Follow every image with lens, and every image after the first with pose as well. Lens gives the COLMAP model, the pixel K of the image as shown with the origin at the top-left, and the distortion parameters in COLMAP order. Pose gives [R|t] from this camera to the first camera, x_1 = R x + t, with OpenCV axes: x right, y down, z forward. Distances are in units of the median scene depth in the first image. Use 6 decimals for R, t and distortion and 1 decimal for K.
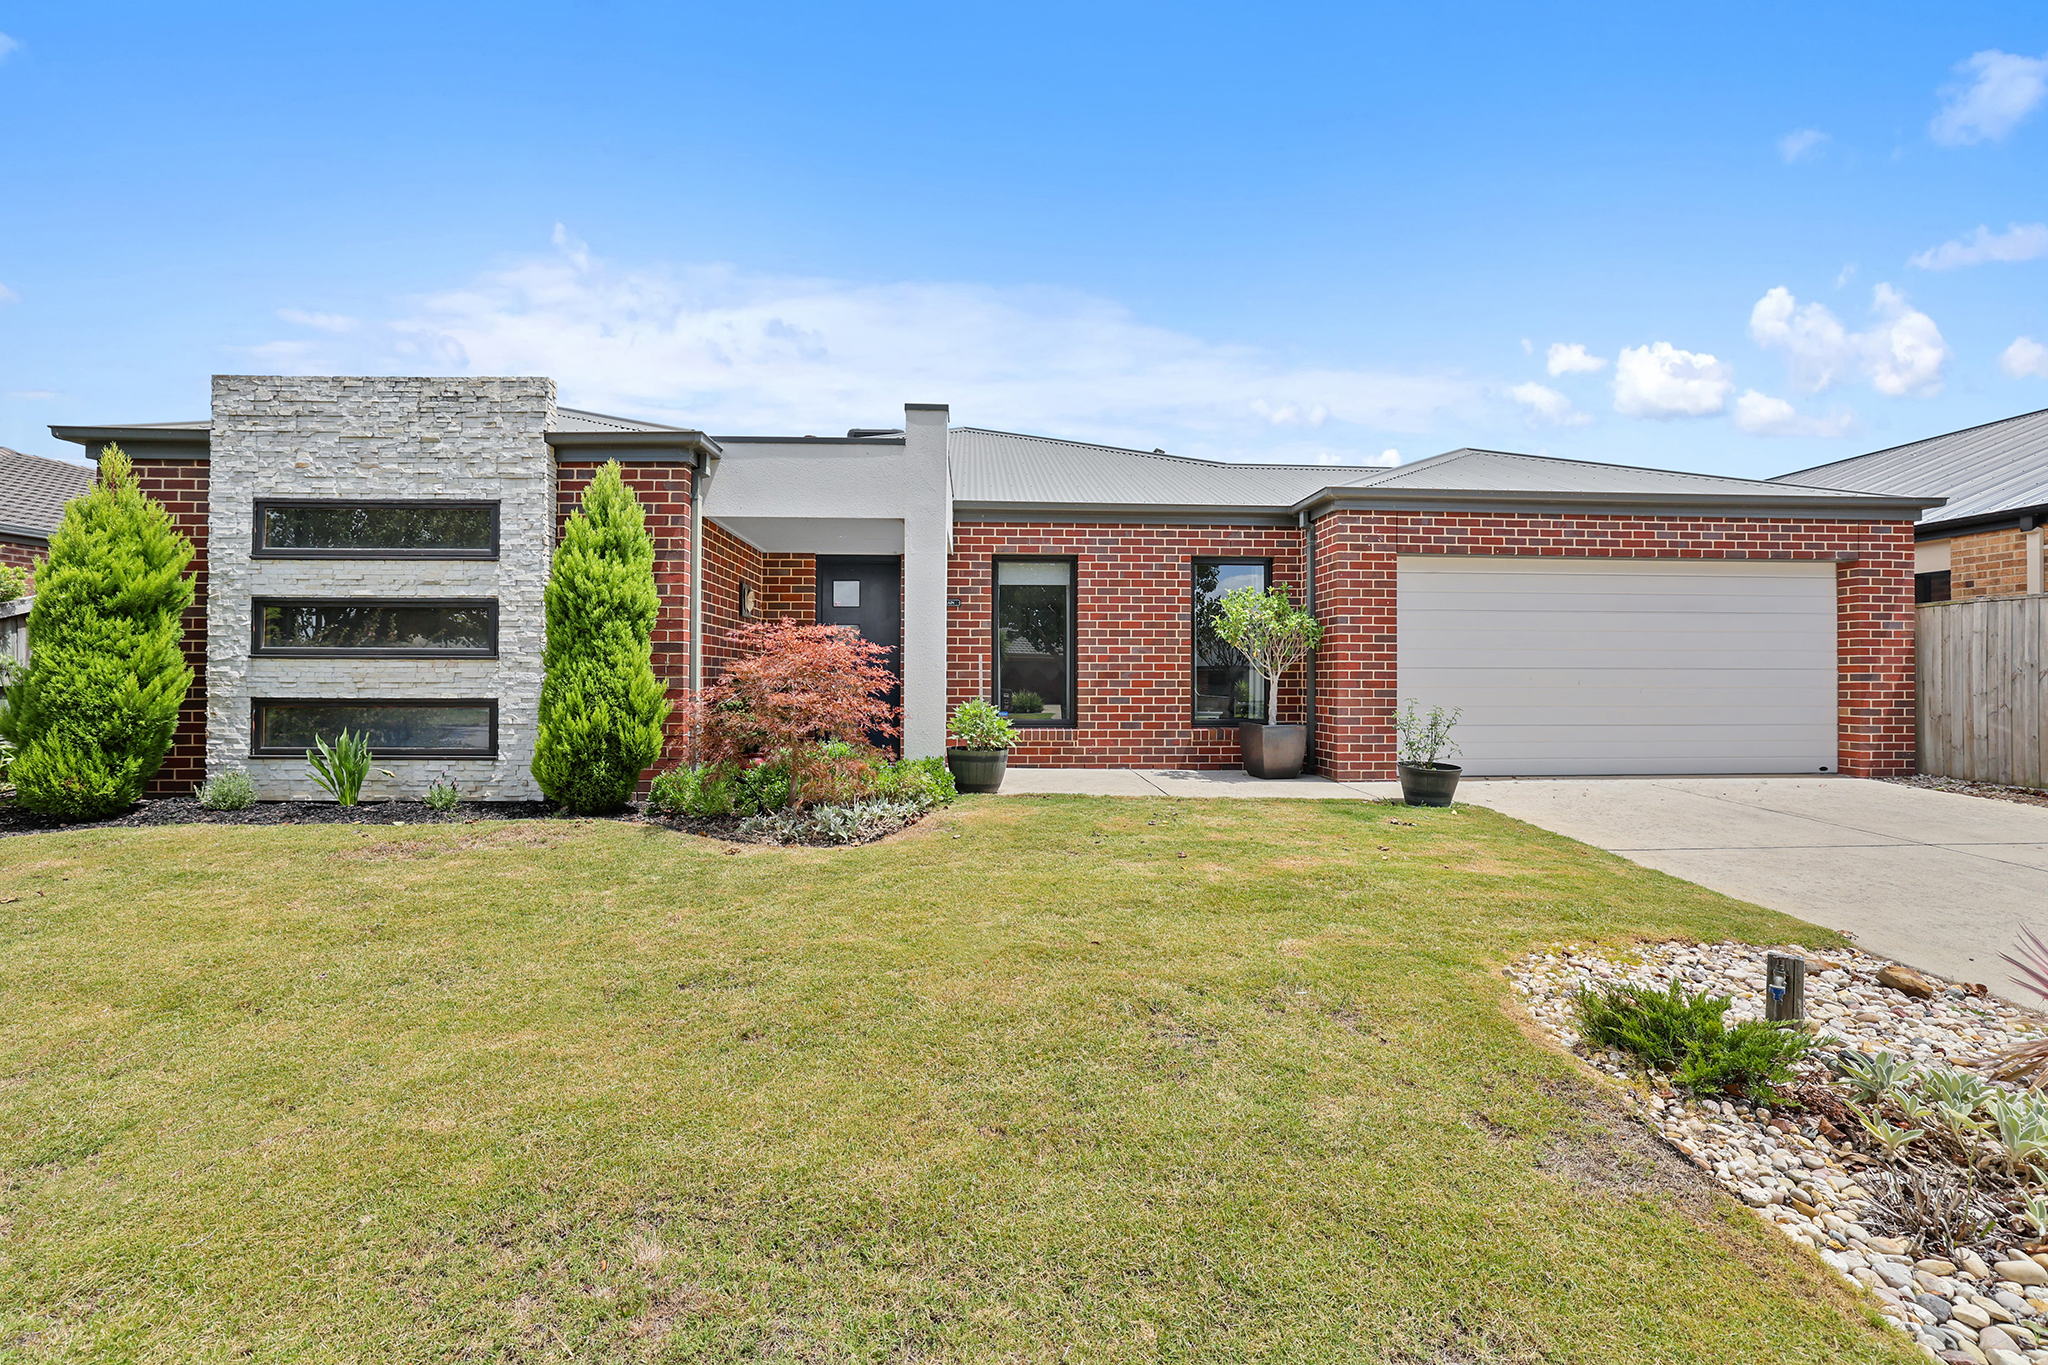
lens RADIAL K [[882.2, 0, 1024.0], [0, 882.2, 682.5], [0, 0, 1]] dist [-0.047563, 0.017144]
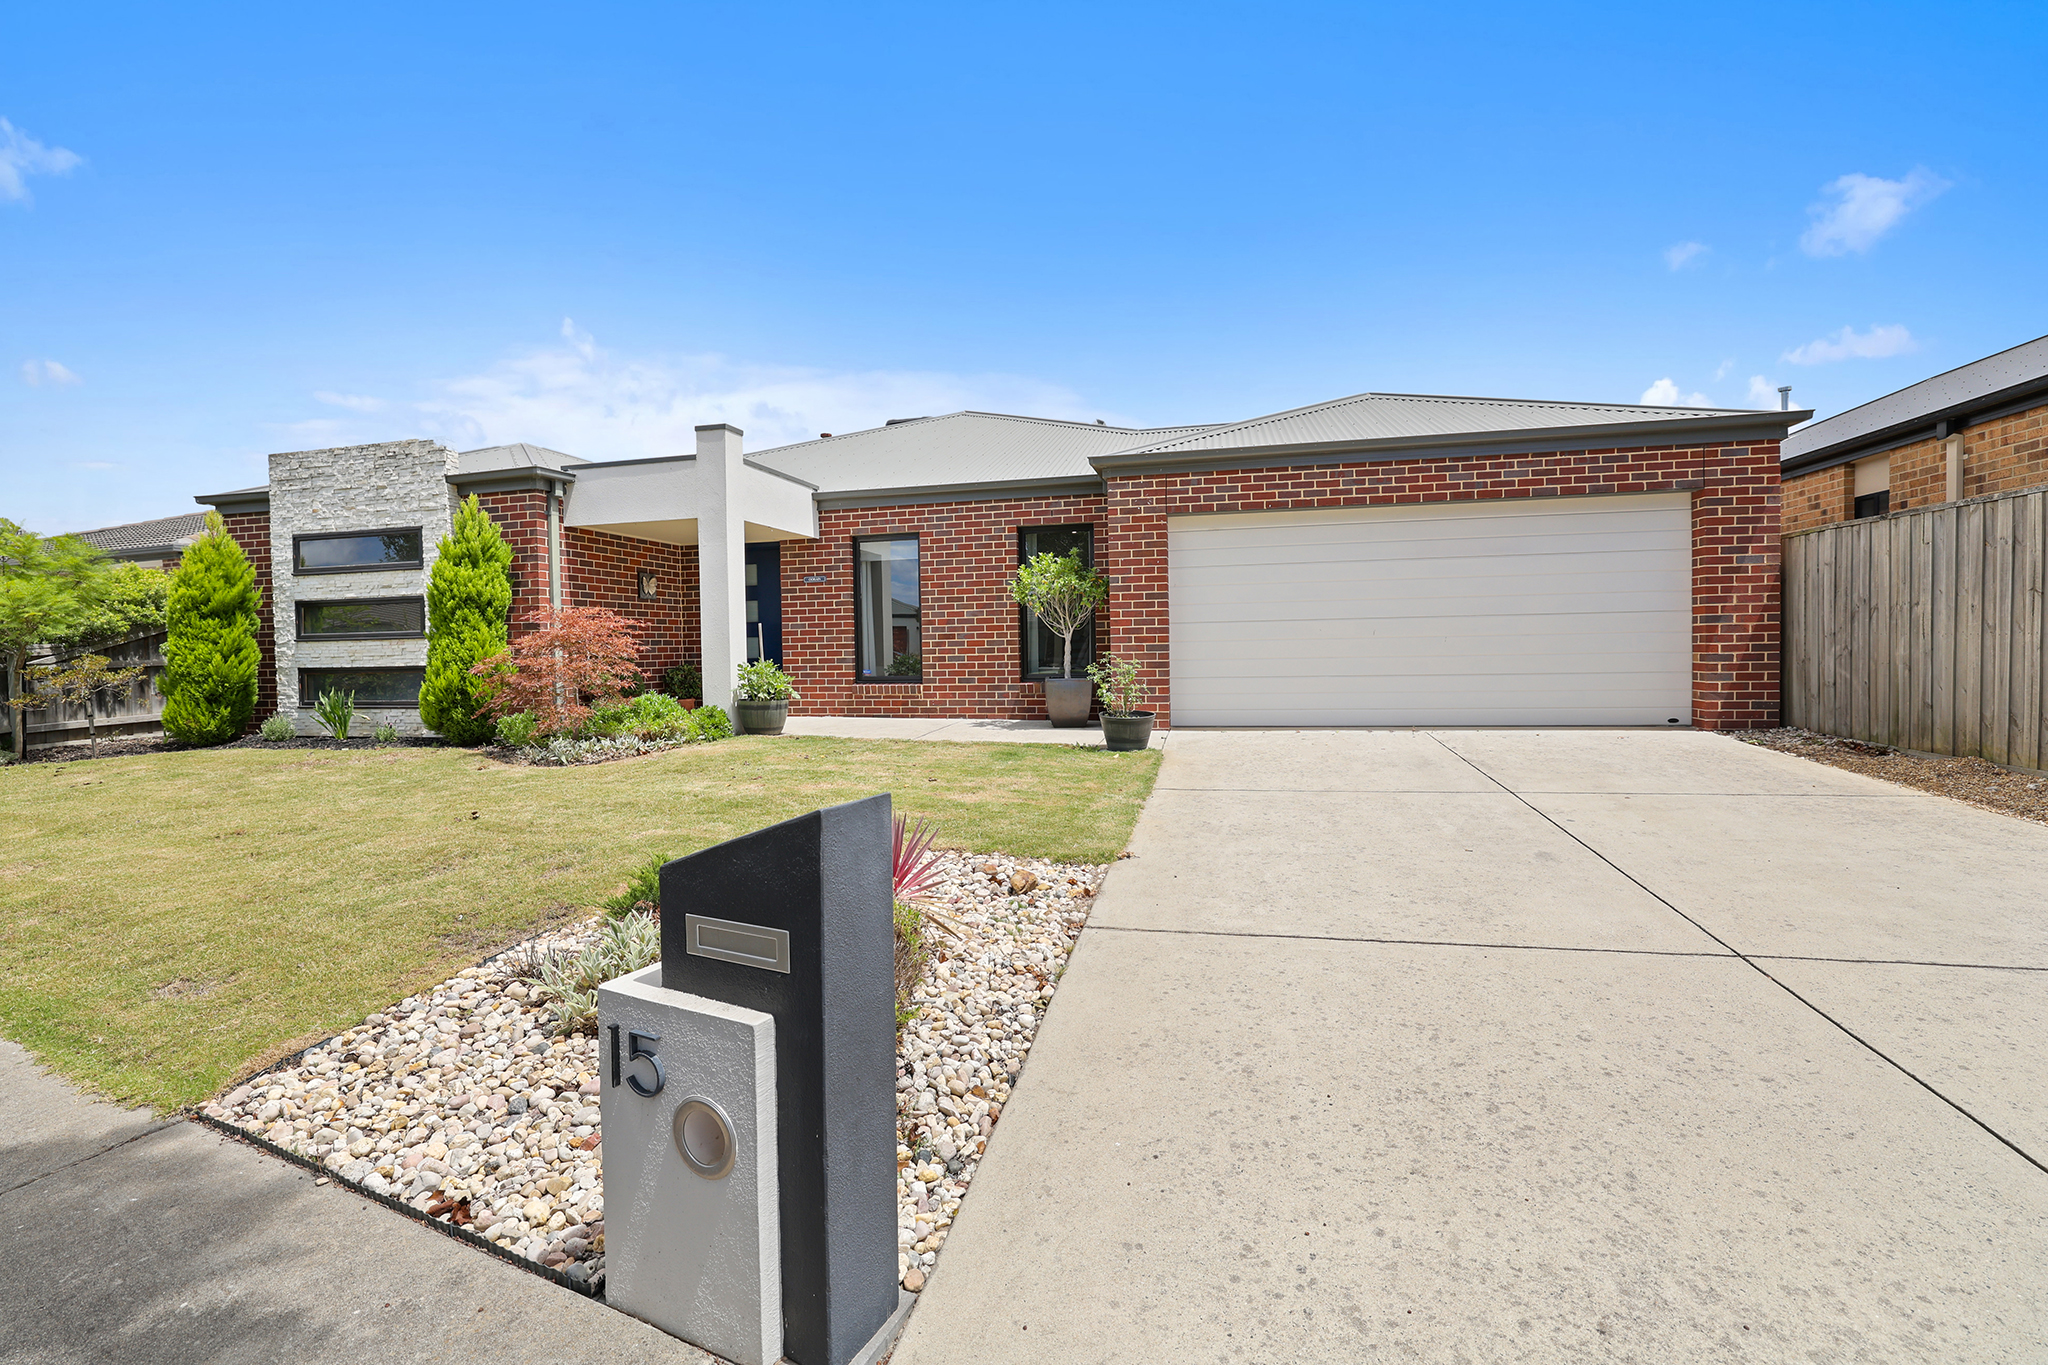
lens RADIAL K [[882.2, 0, 1024.0], [0, 882.2, 682.5], [0, 0, 1]] dist [-0.047563, 0.017144]
pose [[0.960648, -0.010536, -0.277568, 0.695489], [0.022390, 0.998966, 0.039573, 0.011173], [0.276864, -0.044231, 0.959891, -0.093448]]
